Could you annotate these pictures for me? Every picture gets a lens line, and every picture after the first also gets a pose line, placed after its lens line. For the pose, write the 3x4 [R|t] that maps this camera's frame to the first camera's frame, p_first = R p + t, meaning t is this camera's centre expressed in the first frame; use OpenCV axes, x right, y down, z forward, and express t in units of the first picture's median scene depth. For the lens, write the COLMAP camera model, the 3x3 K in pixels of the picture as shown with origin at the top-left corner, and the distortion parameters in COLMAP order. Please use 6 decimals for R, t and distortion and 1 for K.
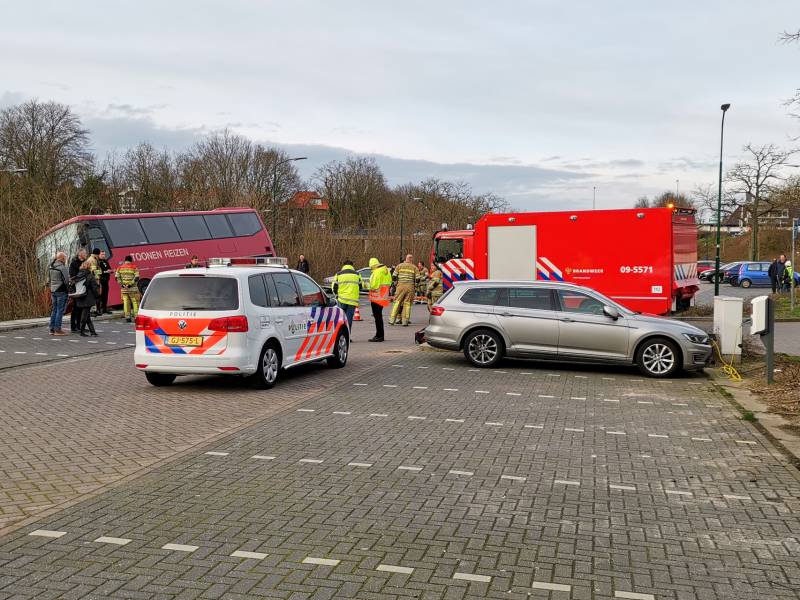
lens RADIAL K [[701.9, 0, 401.0], [0, 701.9, 322.1], [0, 0, 1]] dist [0.024244, -0.007370]
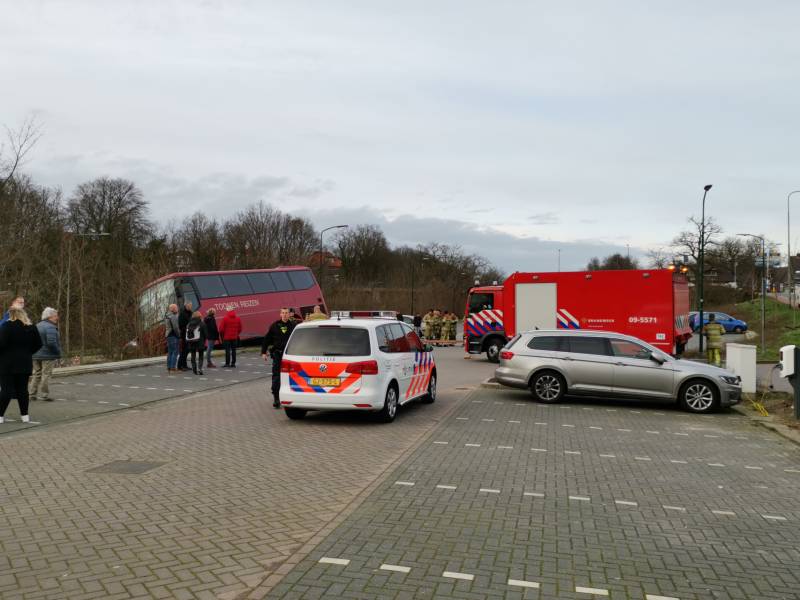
lens RADIAL K [[578.0, 0, 398.6], [0, 578.0, 324.6], [0, 0, 1]] dist [0.023748, -0.003936]
pose [[0.999980, 0.005093, 0.003694, -0.140413], [-0.004866, 0.998252, -0.058905, -0.009501], [-0.003988, 0.058886, 0.998257, 0.014895]]
